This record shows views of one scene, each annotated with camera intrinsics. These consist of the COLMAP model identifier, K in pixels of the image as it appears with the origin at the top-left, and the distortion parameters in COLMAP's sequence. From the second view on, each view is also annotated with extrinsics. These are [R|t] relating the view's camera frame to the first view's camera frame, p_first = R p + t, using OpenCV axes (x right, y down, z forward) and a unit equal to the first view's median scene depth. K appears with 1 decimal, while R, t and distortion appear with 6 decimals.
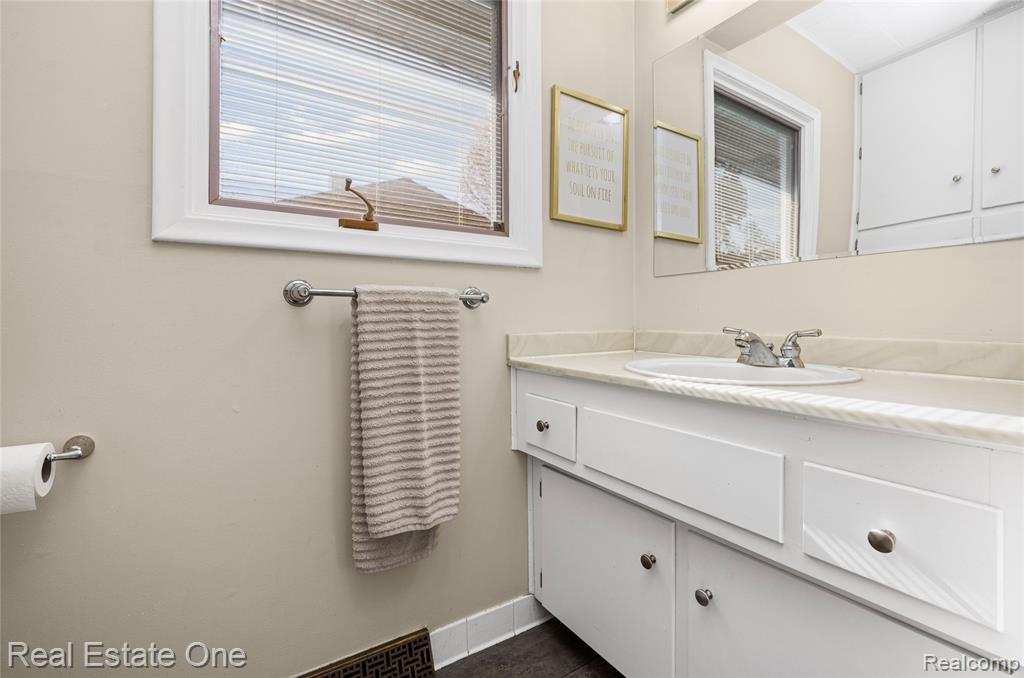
lens RADIAL K [[468.0, 0, 517.4], [0, 468.0, 309.6], [0, 0, 1]] dist [-0.004191, -0.001009]
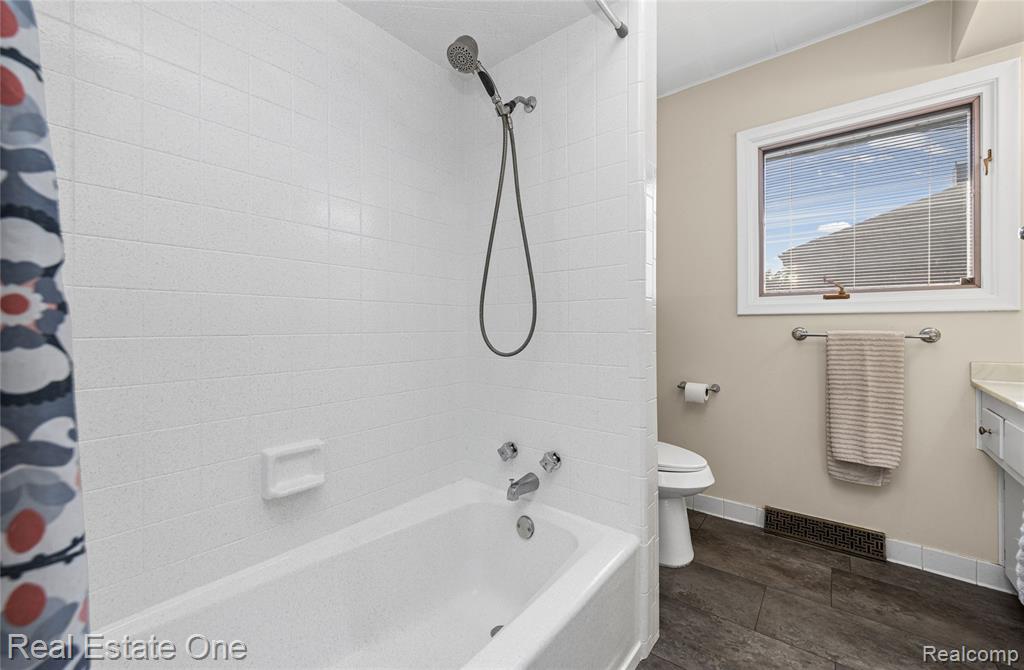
lens RADIAL K [[414.8, 0, 511.4], [0, 414.8, 325.6], [0, 0, 1]] dist [0.001151, 0.000098]
pose [[0.299593, 0.003704, -0.954060, 0.900072], [0.018388, 0.999784, 0.009655, -0.111813], [0.953890, -0.020436, 0.299460, -0.774972]]
